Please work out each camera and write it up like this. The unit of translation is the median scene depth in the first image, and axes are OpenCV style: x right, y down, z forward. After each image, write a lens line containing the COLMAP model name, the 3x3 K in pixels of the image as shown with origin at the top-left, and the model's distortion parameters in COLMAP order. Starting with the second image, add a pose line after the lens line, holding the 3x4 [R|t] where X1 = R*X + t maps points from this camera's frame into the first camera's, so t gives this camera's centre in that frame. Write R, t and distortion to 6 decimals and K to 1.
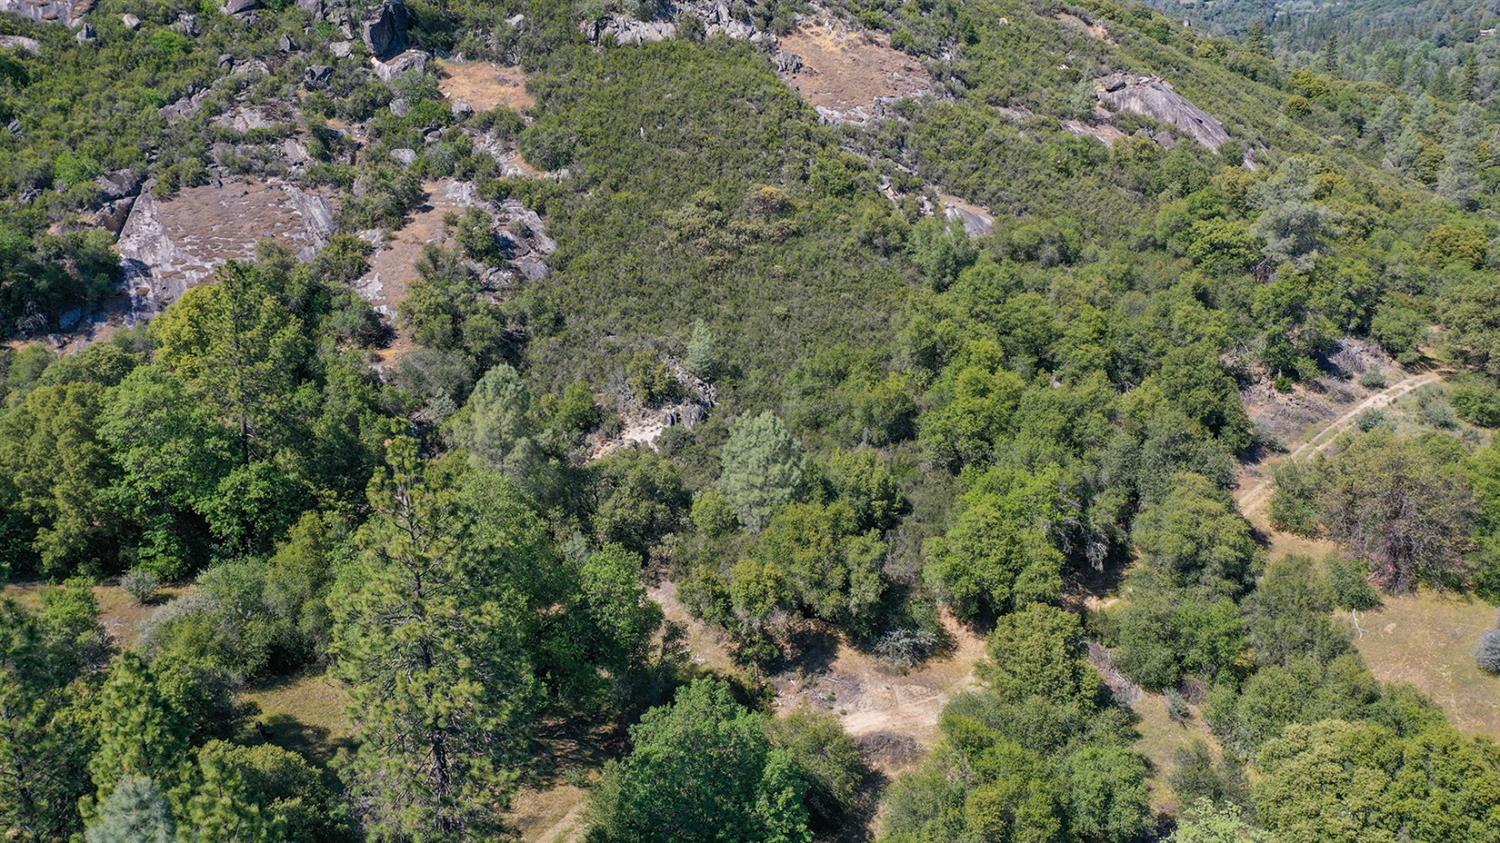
lens RADIAL K [[1189.4, 0, 752.9], [0, 1189.4, 417.3], [0, 0, 1]] dist [0.015533, 0.000582]
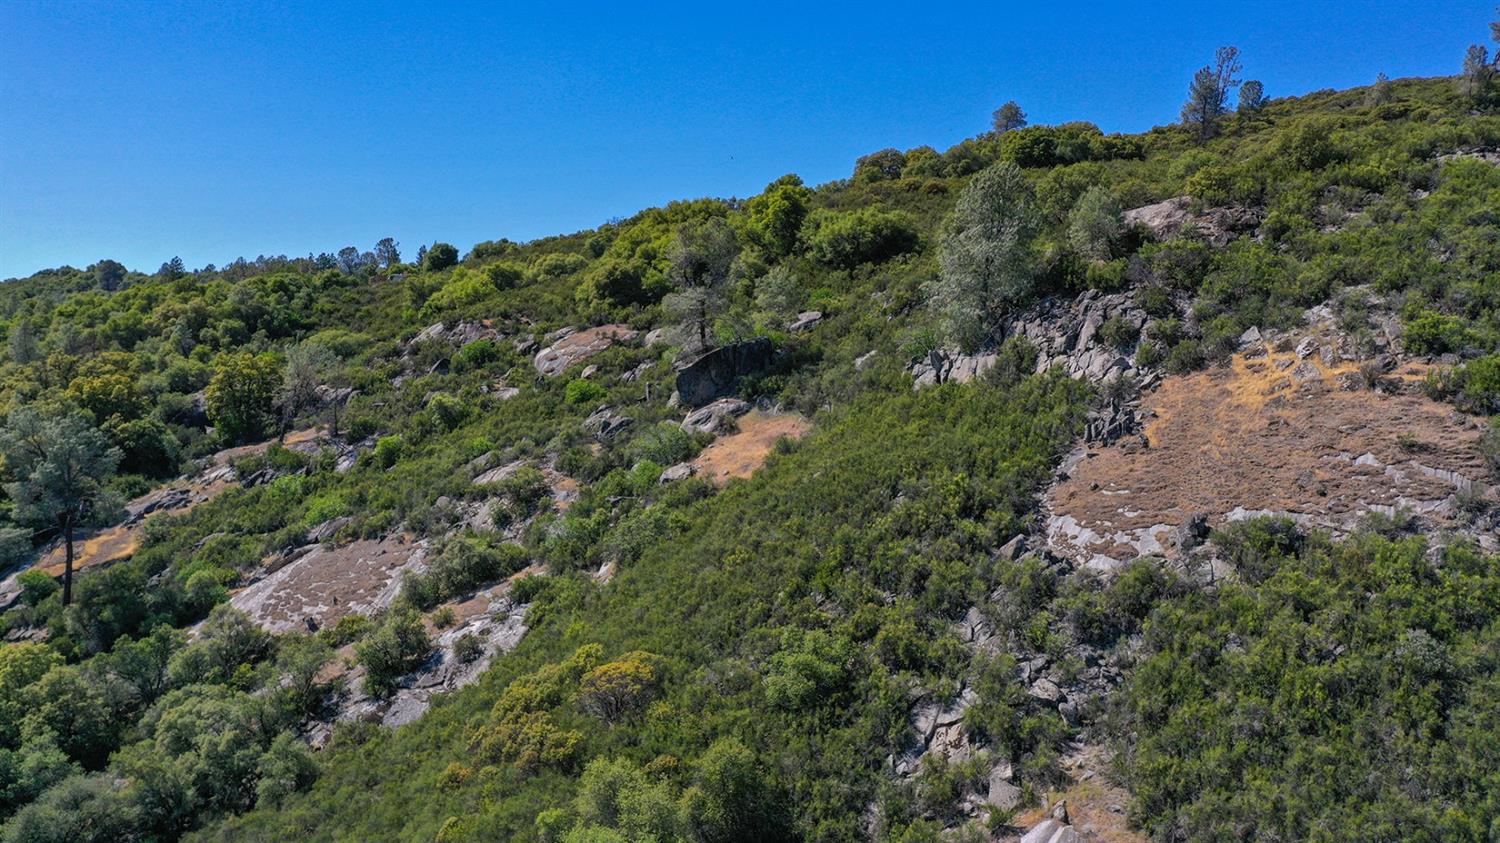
lens RADIAL K [[1189.4, 0, 752.9], [0, 1189.4, 417.3], [0, 0, 1]] dist [0.015533, 0.000582]
pose [[0.439510, 0.019651, -0.898023, 0.506388], [-0.257930, 0.960417, -0.105220, -0.259873], [0.860408, 0.277873, 0.427182, 0.813009]]
